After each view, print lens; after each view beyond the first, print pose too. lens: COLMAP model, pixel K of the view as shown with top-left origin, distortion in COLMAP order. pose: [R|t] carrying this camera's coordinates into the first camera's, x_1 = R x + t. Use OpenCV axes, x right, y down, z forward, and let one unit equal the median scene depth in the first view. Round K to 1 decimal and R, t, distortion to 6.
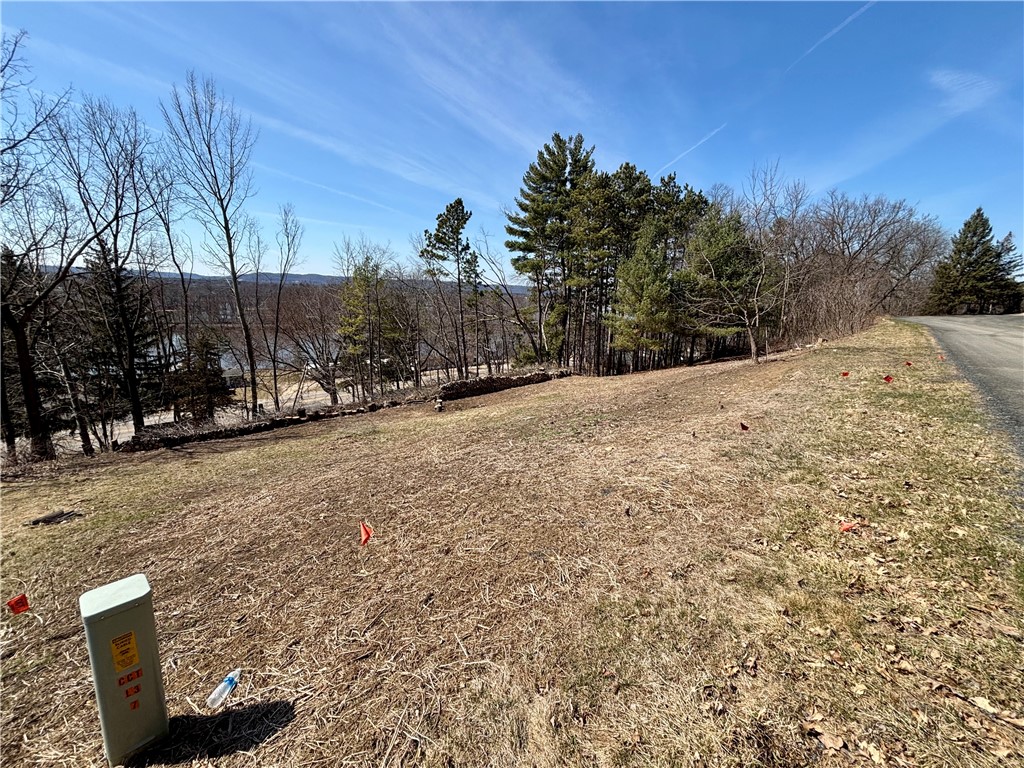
lens RADIAL K [[419.4, 0, 526.5], [0, 419.4, 394.2], [0, 0, 1]] dist [-0.013148, 0.001153]
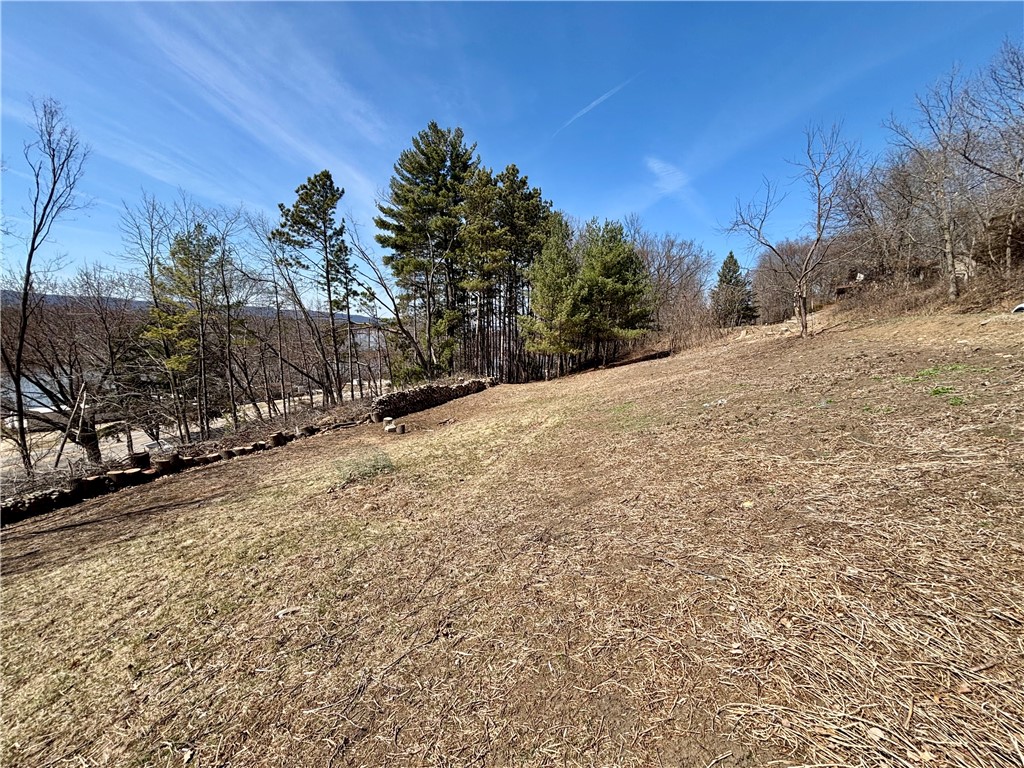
lens RADIAL K [[419.4, 0, 520.9], [0, 419.4, 390.7], [0, 0, 1]] dist [-0.013148, 0.001153]
pose [[0.888934, -0.061890, 0.453834, -0.199542], [0.097916, 0.993601, -0.056291, 0.018592], [-0.447447, 0.094476, 0.889306, 0.168823]]
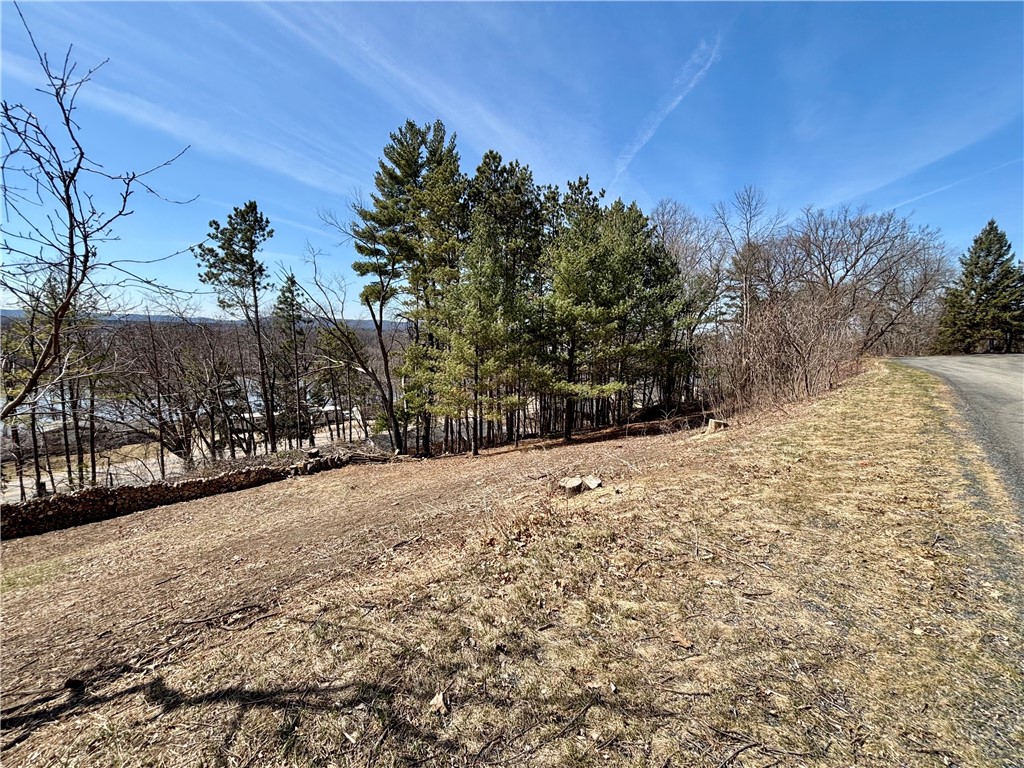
lens RADIAL K [[419.4, 0, 531.7], [0, 419.4, 385.3], [0, 0, 1]] dist [-0.013148, 0.001153]
pose [[0.999882, -0.003964, -0.014871, 0.293302], [0.002346, 0.994227, -0.107268, -0.070390], [0.015210, 0.107221, 0.994119, 0.302921]]
